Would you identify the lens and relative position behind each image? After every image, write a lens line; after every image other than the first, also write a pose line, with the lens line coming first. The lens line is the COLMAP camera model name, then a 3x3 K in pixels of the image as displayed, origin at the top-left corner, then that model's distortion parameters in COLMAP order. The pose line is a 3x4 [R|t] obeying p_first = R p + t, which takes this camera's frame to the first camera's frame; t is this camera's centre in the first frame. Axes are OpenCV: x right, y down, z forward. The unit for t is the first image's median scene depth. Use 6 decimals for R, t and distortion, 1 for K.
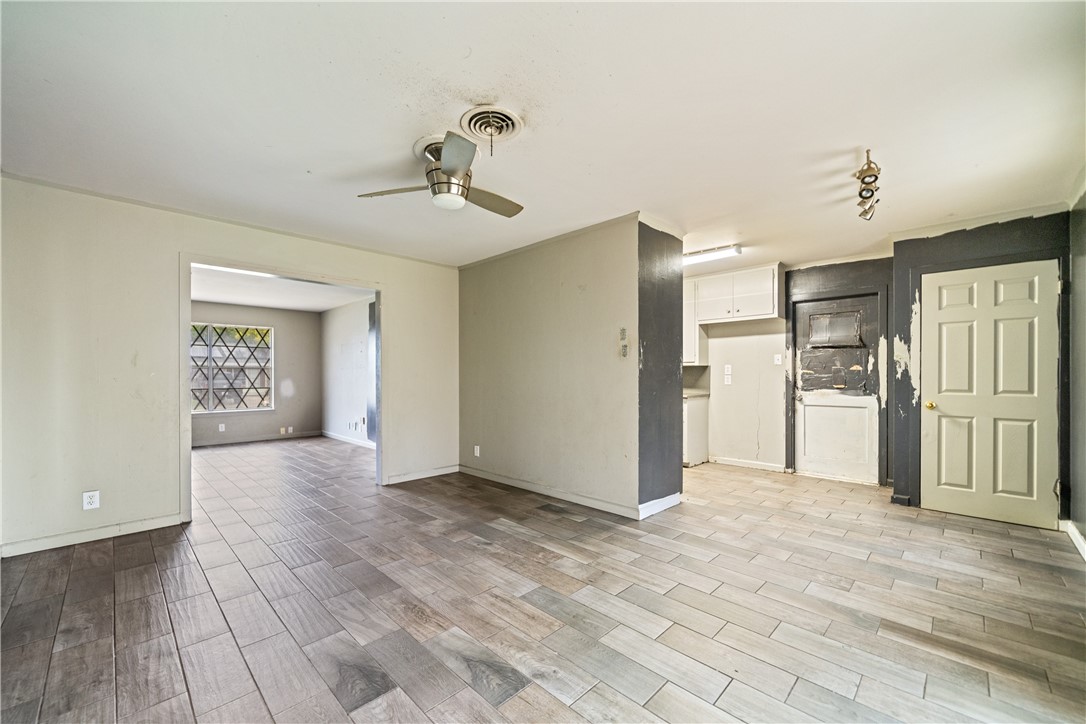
lens RADIAL K [[423.0, 0, 532.0], [0, 423.0, 372.5], [0, 0, 1]] dist [-0.002057, -0.000274]
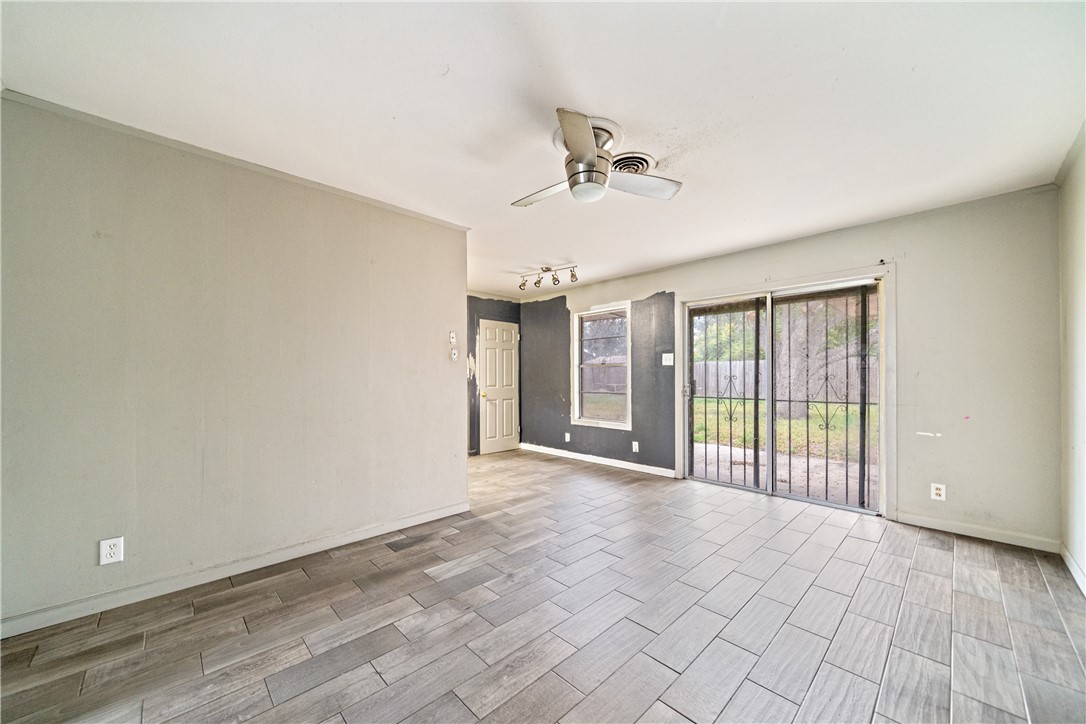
lens RADIAL K [[407.0, 0, 545.5], [0, 407.0, 372.3], [0, 0, 1]] dist [-0.005152, 0.000395]
pose [[0.003220, 0.012580, 0.999916, -0.711441], [-0.006035, 0.999903, -0.012560, 0.004648], [-0.999977, -0.005994, 0.003296, 0.713511]]
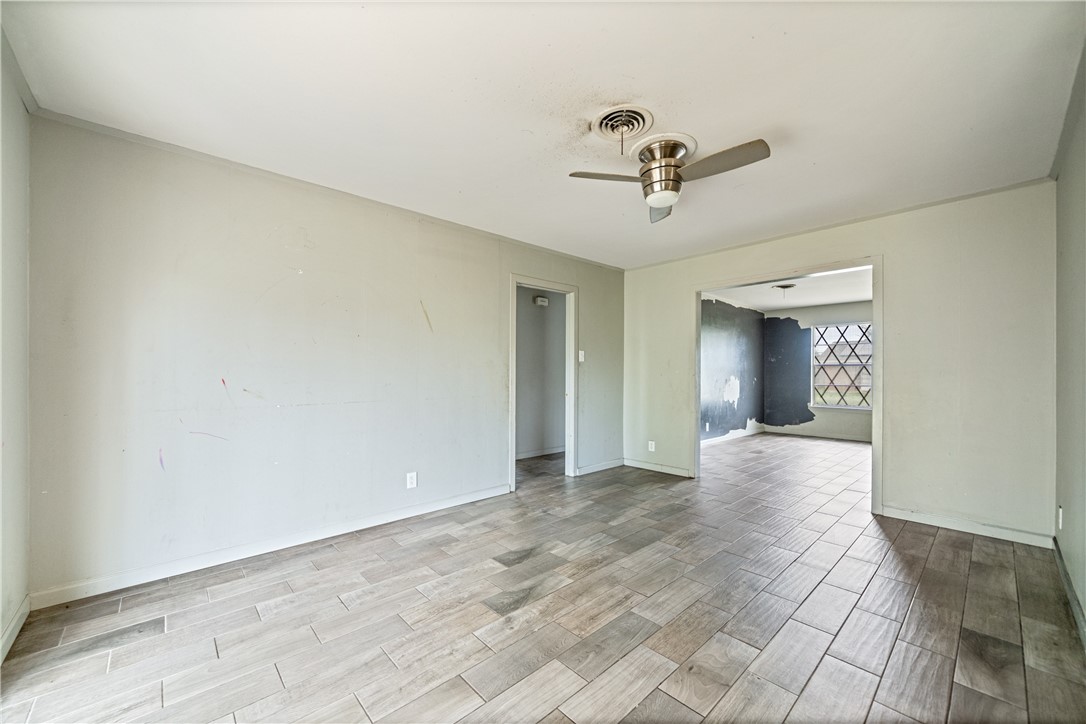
lens RADIAL K [[423.0, 0, 545.1], [0, 423.0, 369.0], [0, 0, 1]] dist [-0.002057, -0.000274]
pose [[-0.025305, -0.008162, -0.999646, 0.529815], [0.004652, 0.999955, -0.008283, 0.004124], [0.999669, -0.004860, -0.025266, 0.490621]]
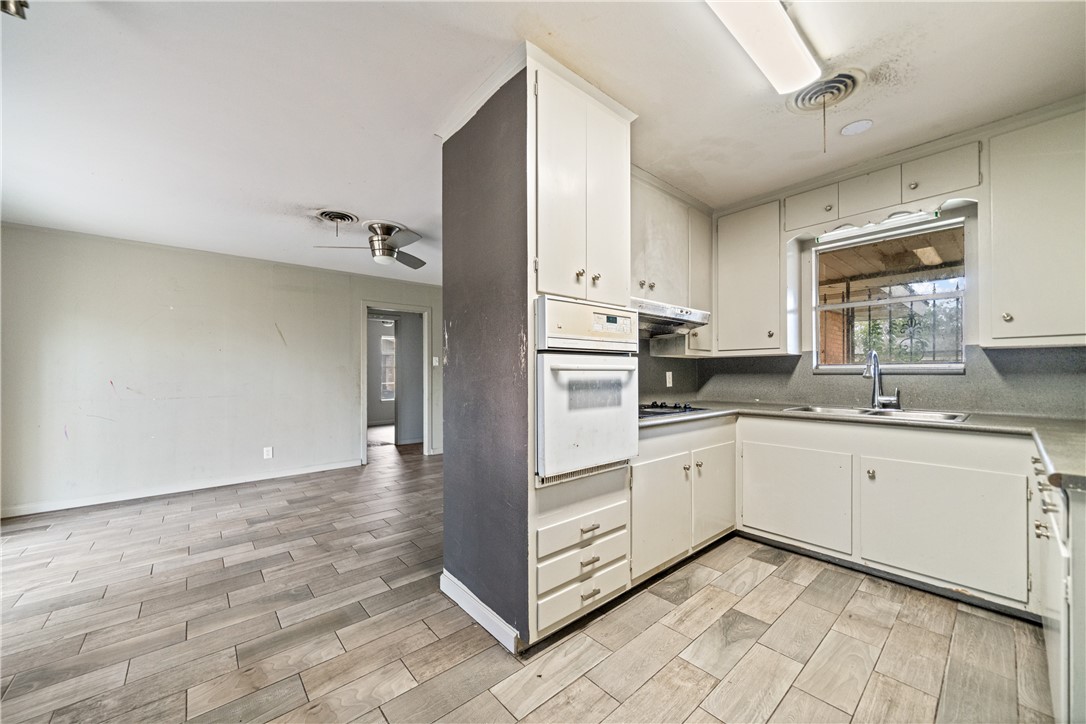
lens RADIAL K [[407.0, 0, 542.0], [0, 407.0, 367.8], [0, 0, 1]] dist [-0.005152, 0.000395]
pose [[-0.056321, -0.013642, -0.998320, 0.796879], [0.012132, 0.999823, -0.014347, 0.007156], [0.998339, -0.012920, -0.056145, 1.069059]]
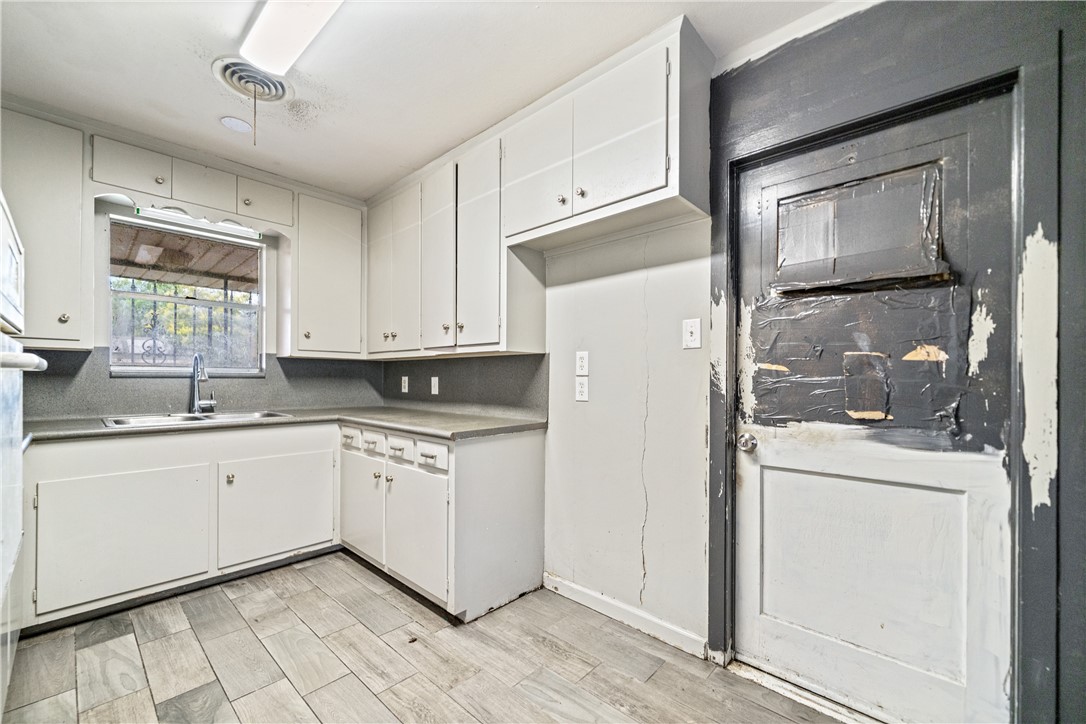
lens RADIAL K [[423.0, 0, 550.2], [0, 423.0, 372.1], [0, 0, 1]] dist [-0.002057, -0.000274]
pose [[0.998781, 0.005618, 0.049040, 0.593823], [-0.005525, 0.999983, -0.002045, 0.004314], [-0.049050, 0.001771, 0.998795, 0.867559]]
